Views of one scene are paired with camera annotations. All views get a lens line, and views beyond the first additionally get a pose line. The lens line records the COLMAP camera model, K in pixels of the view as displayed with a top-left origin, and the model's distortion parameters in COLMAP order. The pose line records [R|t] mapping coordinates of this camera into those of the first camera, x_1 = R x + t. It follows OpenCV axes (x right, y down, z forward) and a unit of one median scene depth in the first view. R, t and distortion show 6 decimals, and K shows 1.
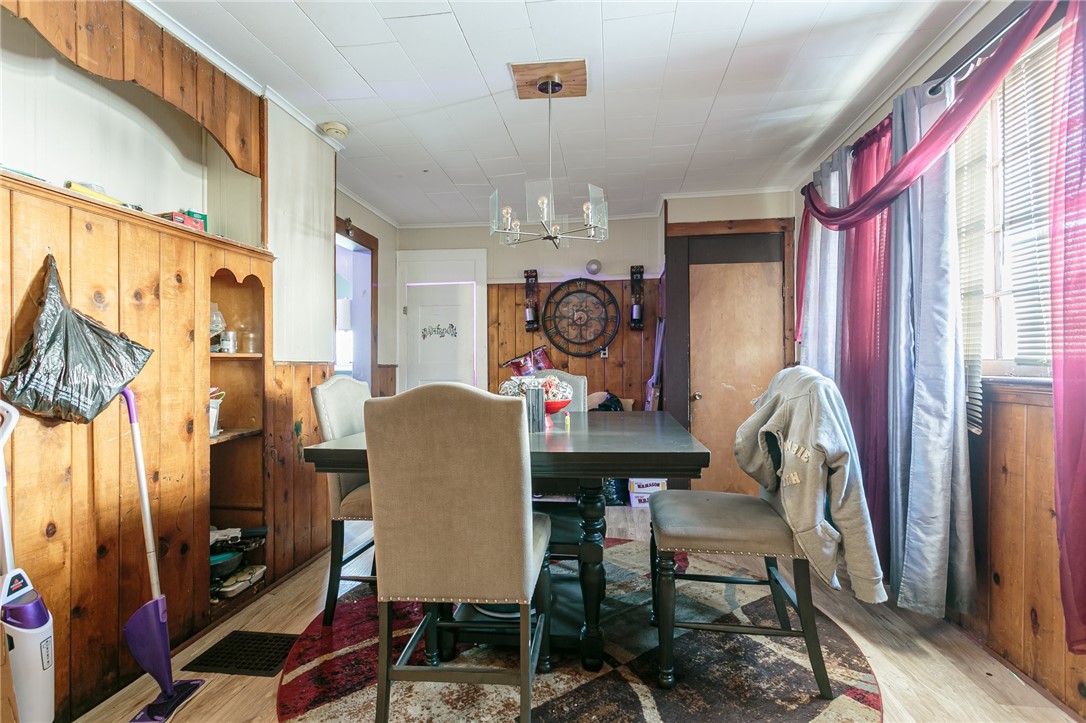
lens RADIAL K [[513.9, 0, 540.0], [0, 513.9, 363.3], [0, 0, 1]] dist [0.000591, 0.000871]
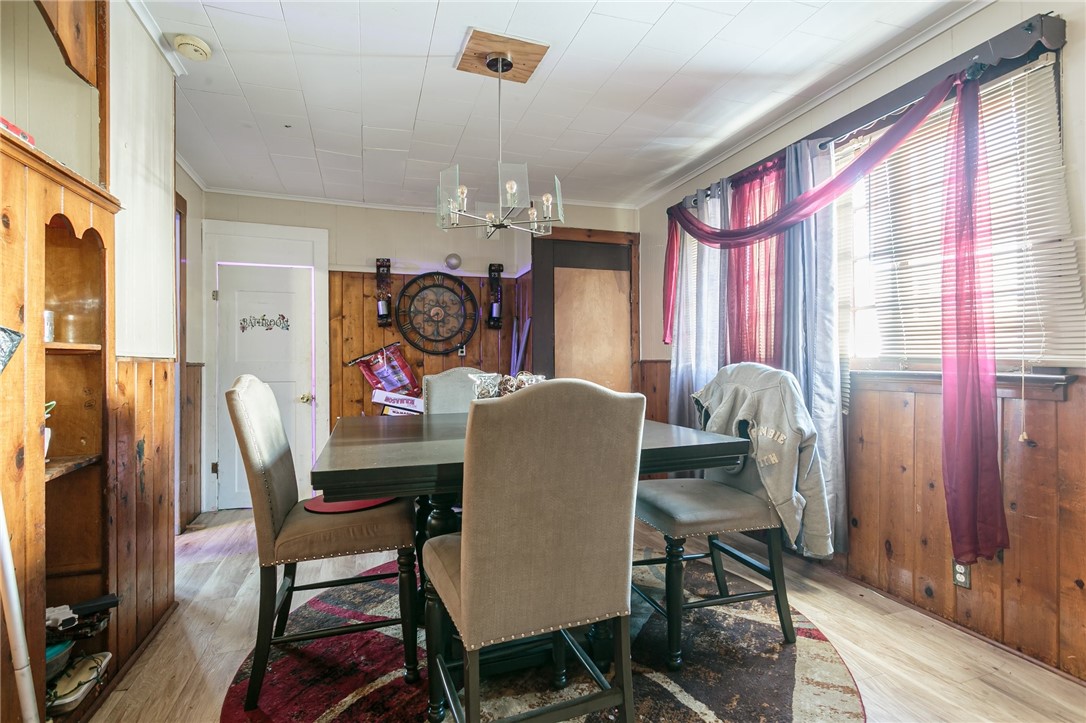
lens RADIAL K [[513.9, 0, 540.0], [0, 513.9, 363.3], [0, 0, 1]] dist [0.000591, 0.000871]
pose [[0.898282, 0.000410, 0.439419, -0.309606], [-0.000263, 1.000000, -0.000397, 0.005895], [-0.439419, 0.000241, 0.898282, 0.121474]]
